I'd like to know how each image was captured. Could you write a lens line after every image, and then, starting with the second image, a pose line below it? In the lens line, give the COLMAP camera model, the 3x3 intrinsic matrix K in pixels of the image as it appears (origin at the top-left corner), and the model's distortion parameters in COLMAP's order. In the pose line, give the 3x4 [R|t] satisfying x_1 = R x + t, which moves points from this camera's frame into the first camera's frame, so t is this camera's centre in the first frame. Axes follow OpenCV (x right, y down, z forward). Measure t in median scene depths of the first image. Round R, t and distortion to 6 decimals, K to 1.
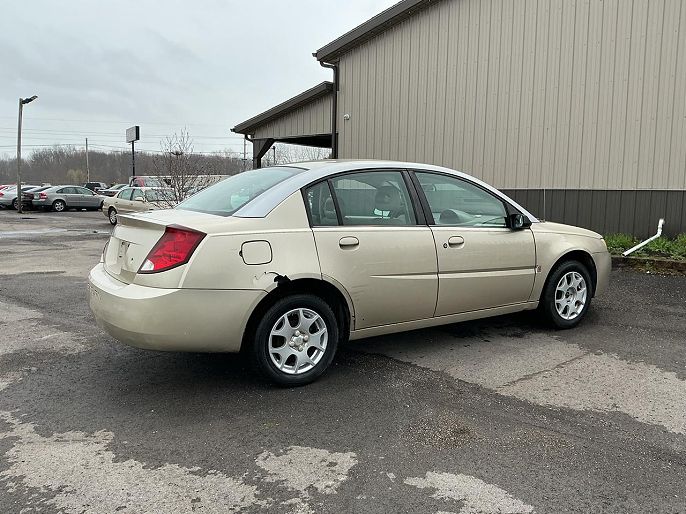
lens RADIAL K [[553.5, 0, 343.0], [0, 553.5, 257.0], [0, 0, 1]] dist [0.110656, -0.212719]
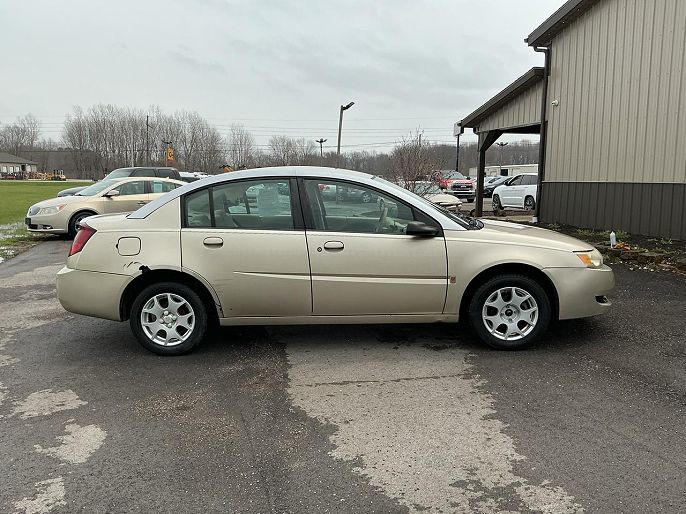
lens RADIAL K [[553.5, 0, 343.0], [0, 553.5, 257.0], [0, 0, 1]] dist [0.110656, -0.212719]
pose [[0.844479, 0.062780, -0.531896, 0.845626], [-0.053739, 0.998027, 0.032479, -0.046011], [0.532885, 0.001156, 0.846187, 0.144002]]
